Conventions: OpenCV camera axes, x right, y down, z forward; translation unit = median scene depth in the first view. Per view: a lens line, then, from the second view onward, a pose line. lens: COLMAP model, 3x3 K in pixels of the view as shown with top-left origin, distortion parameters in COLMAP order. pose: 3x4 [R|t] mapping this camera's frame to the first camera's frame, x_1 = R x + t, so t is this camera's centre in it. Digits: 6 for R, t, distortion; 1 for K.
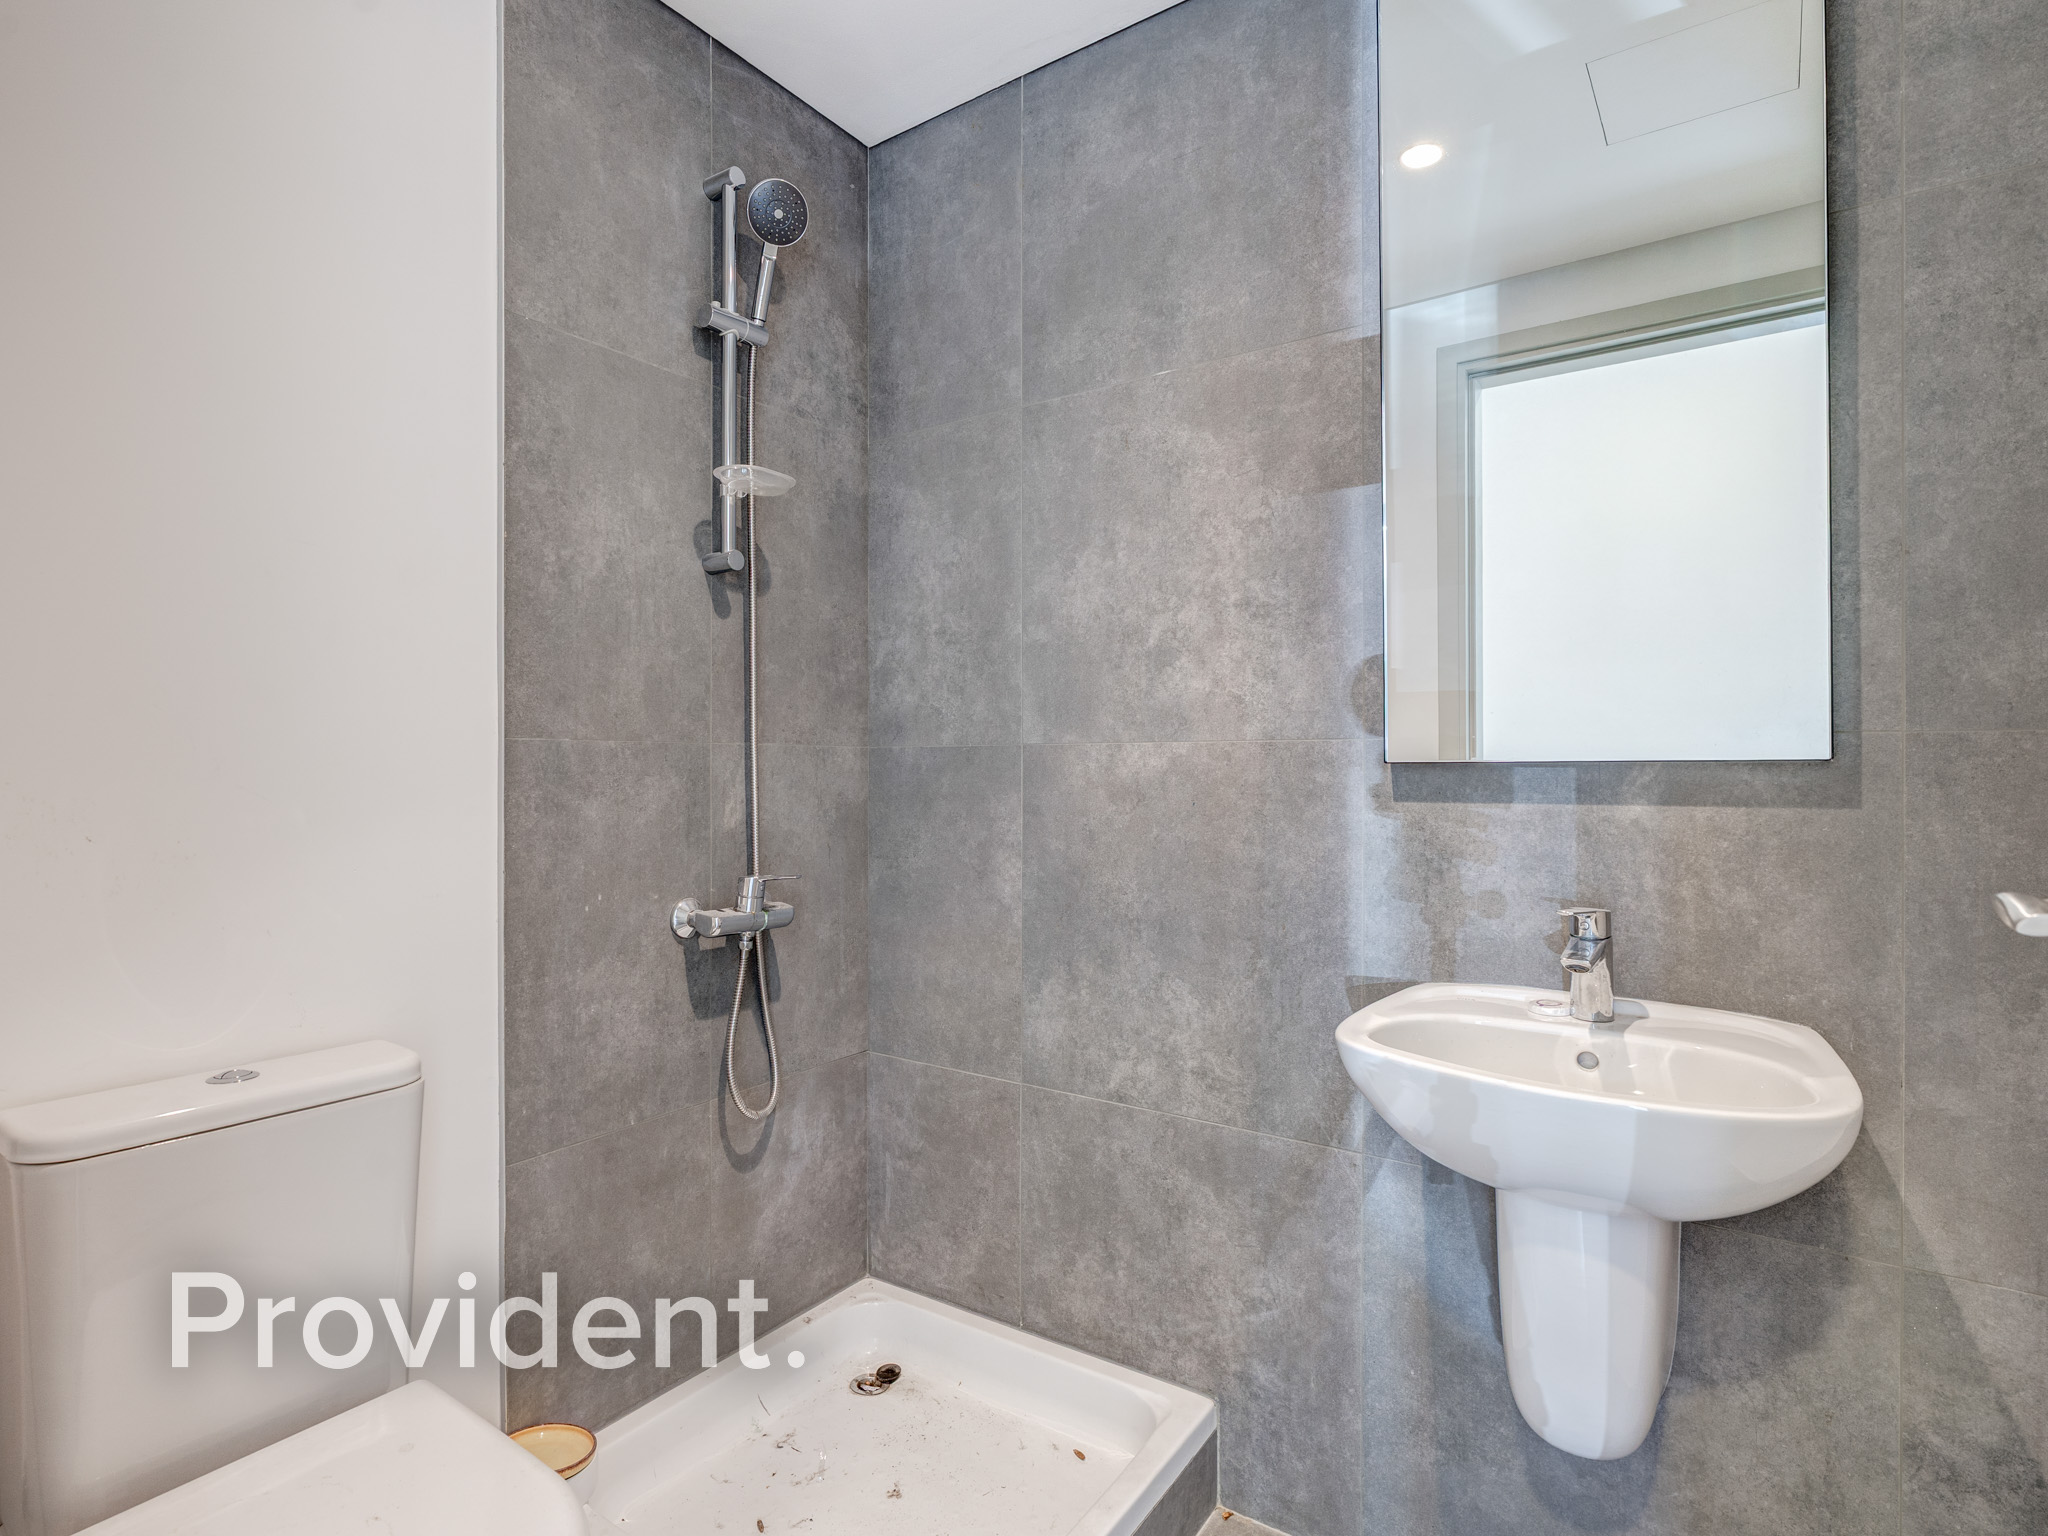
lens RADIAL K [[1048.6, 0, 1021.7], [0, 1048.6, 769.4], [0, 0, 1]] dist [-0.006082, 0.000816]
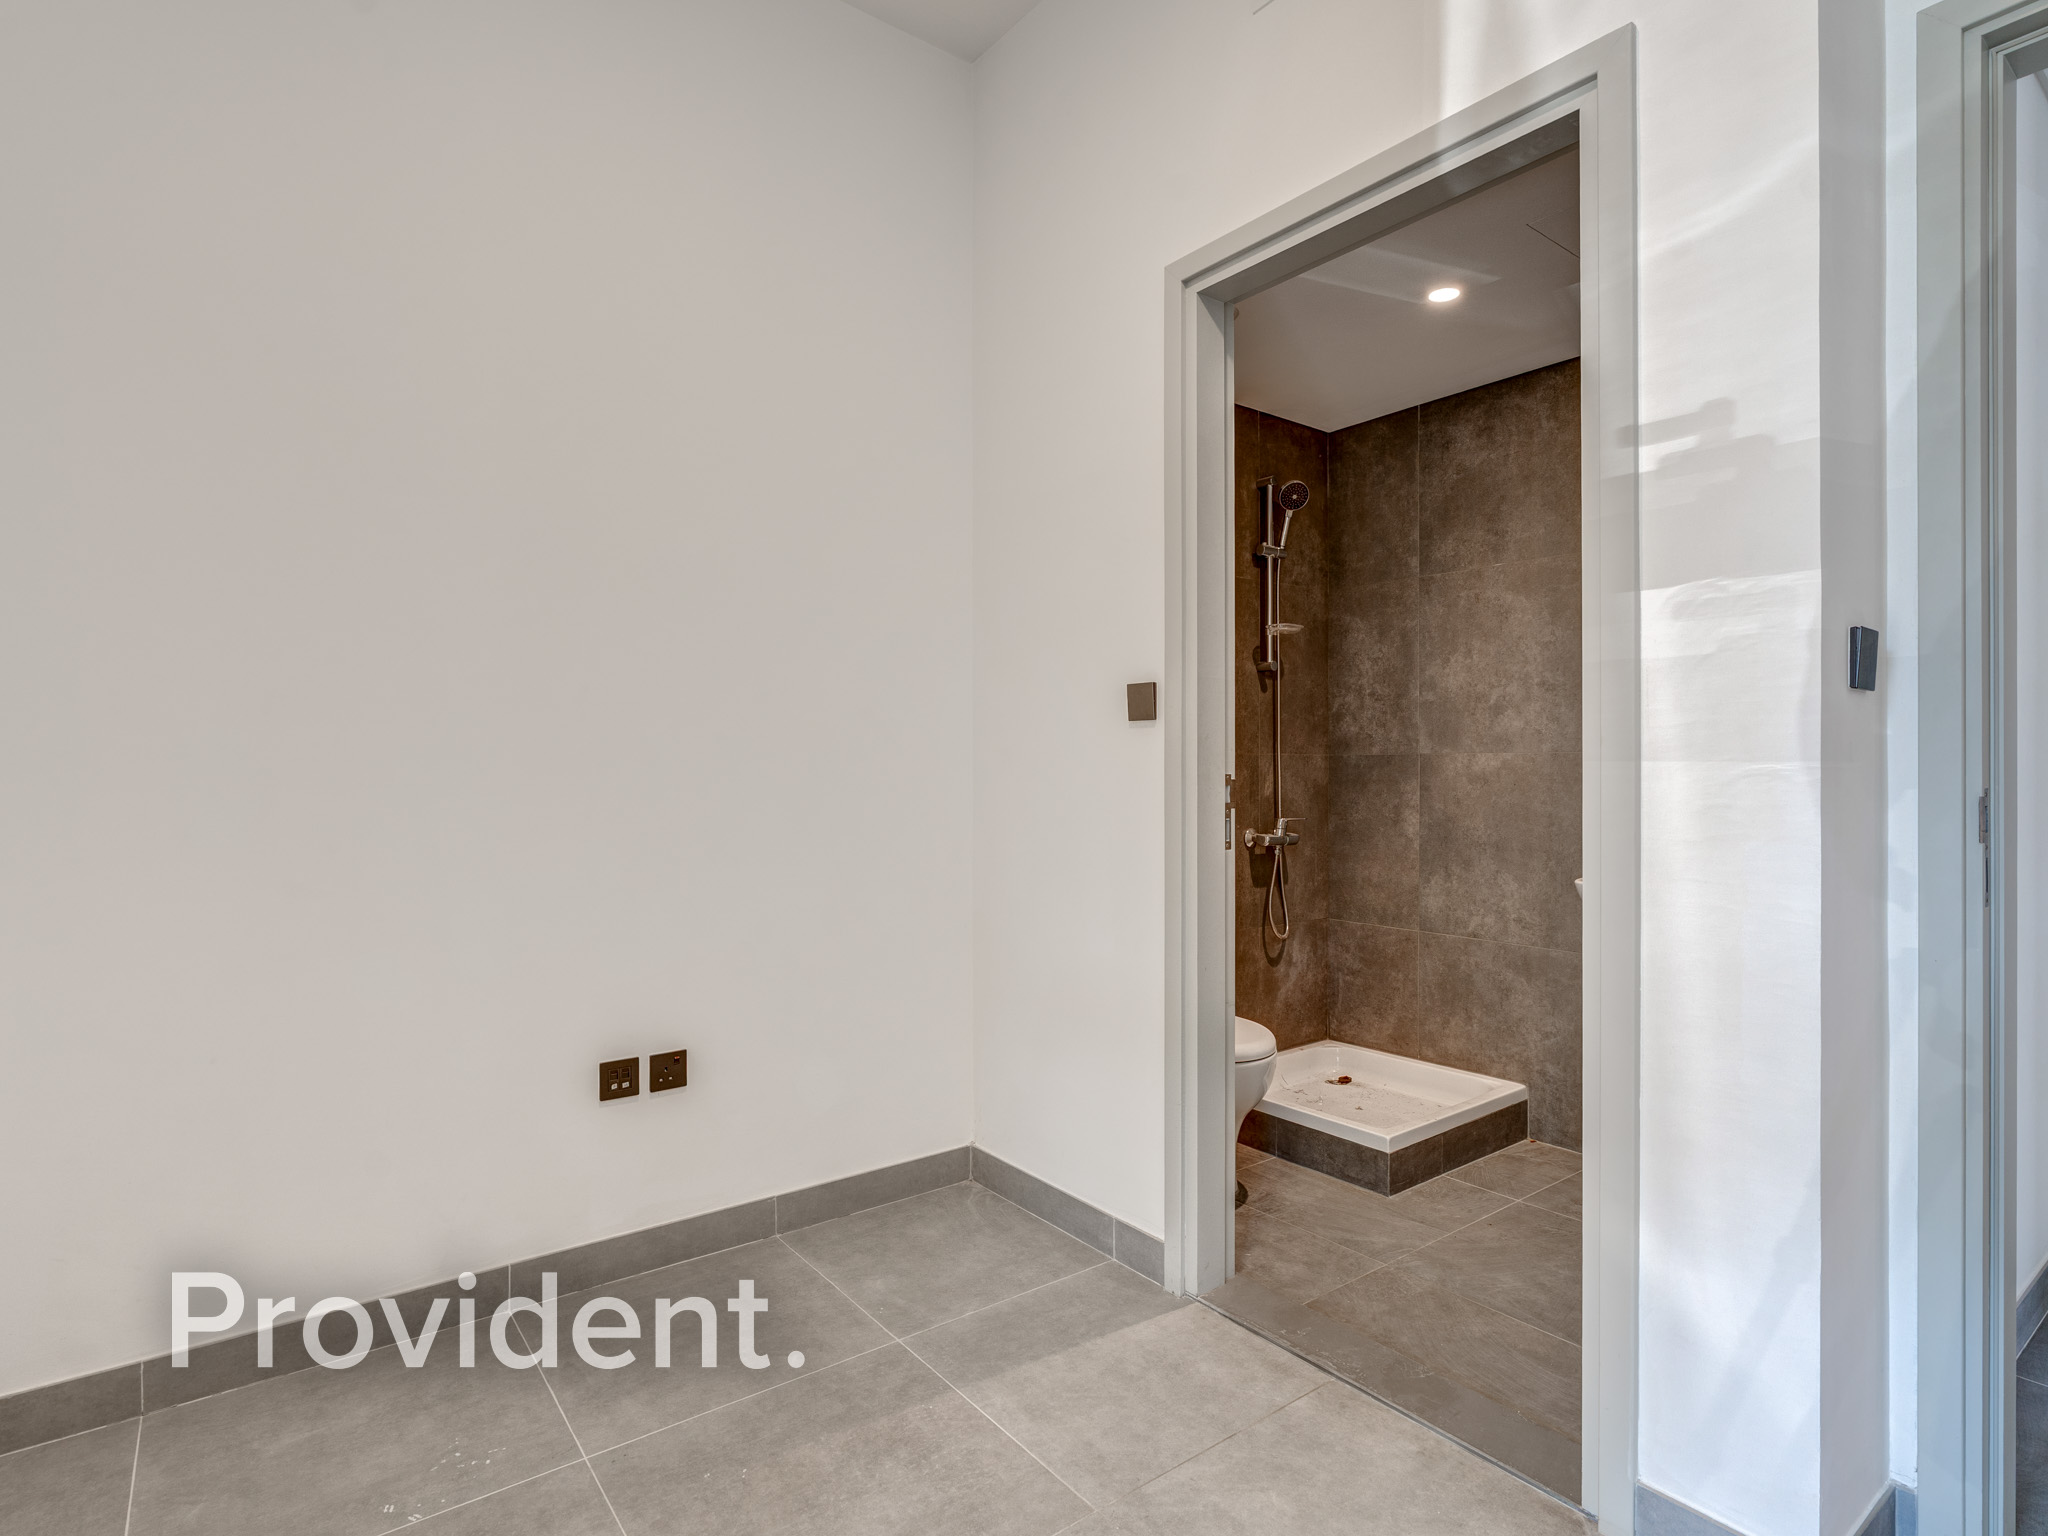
lens RADIAL K [[1048.6, 0, 1025.2], [0, 1048.6, 765.2], [0, 0, 1]] dist [-0.006082, 0.000816]
pose [[0.951133, -0.000046, -0.308781, -0.097689], [-0.000946, 0.999995, -0.003062, 0.003515], [0.308780, 0.003204, 0.951128, -1.090255]]
